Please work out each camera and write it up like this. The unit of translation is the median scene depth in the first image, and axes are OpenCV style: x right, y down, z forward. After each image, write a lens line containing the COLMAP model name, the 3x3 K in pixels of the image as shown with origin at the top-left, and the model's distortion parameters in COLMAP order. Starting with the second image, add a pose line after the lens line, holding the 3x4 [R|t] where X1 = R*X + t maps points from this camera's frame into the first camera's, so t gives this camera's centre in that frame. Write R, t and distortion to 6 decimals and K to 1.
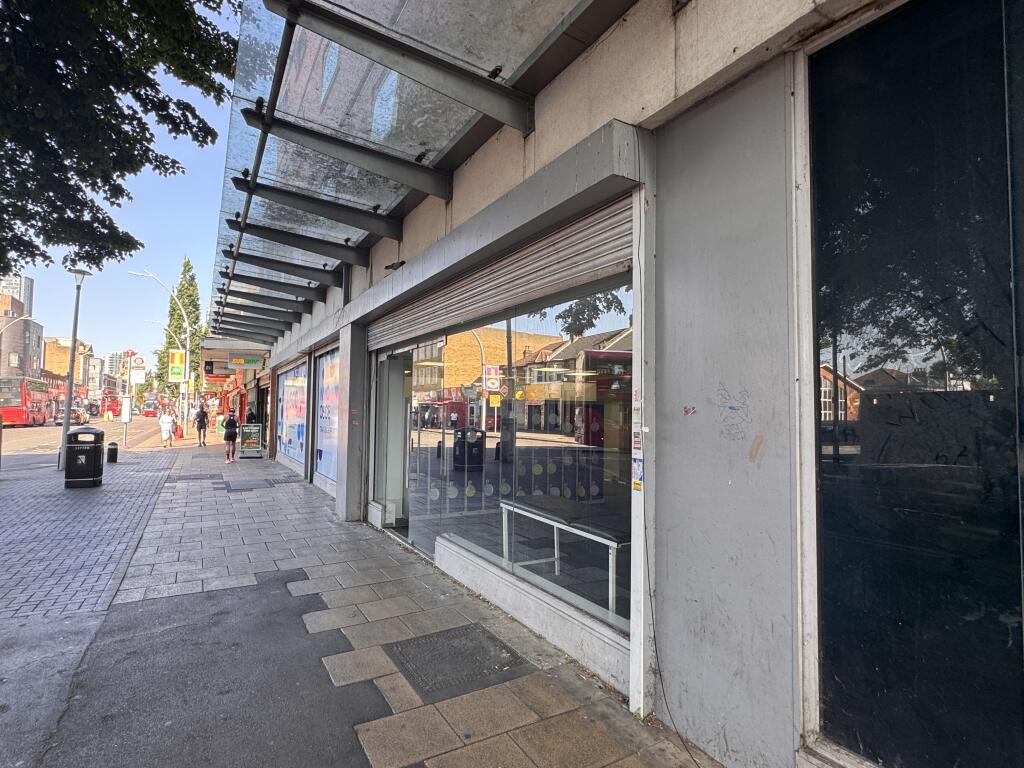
lens RADIAL K [[548.4, 0, 512.0], [0, 548.4, 384.0], [0, 0, 1]] dist [0.003994, 0.000767]
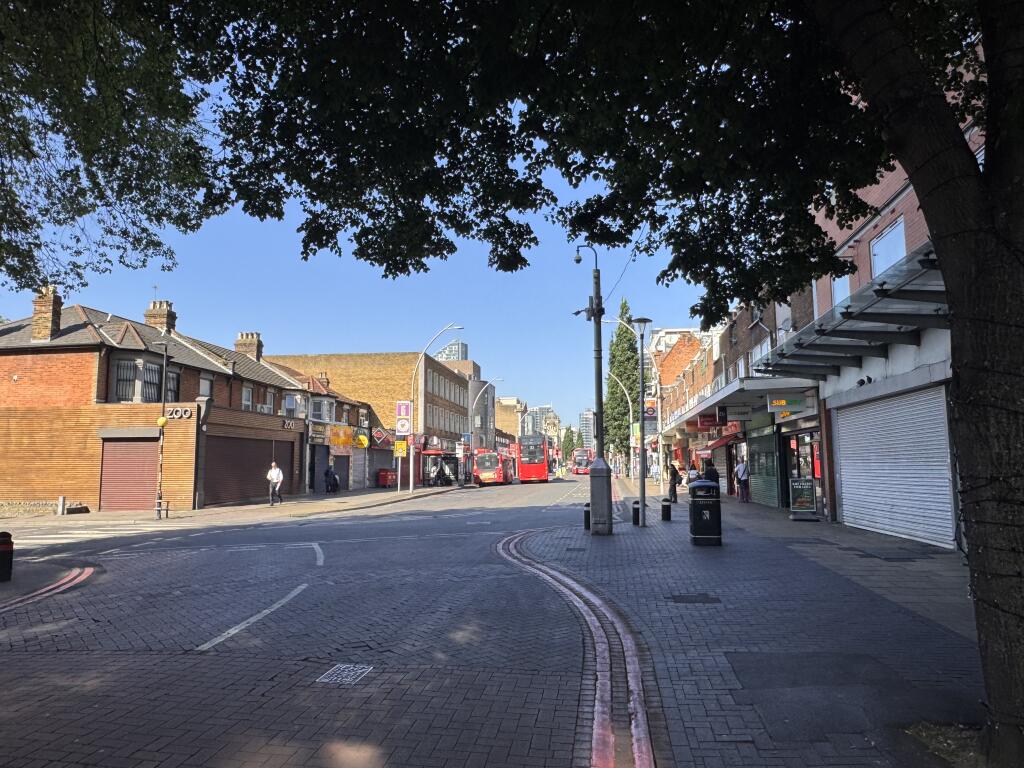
lens RADIAL K [[696.2, 0, 512.0], [0, 696.2, 384.0], [0, 0, 1]] dist [-0.000755, 0.001533]
pose [[0.794361, -0.086096, -0.601314, -0.438510], [0.044577, 0.995498, -0.083647, 0.000414], [0.605808, 0.039641, 0.794622, -0.202480]]
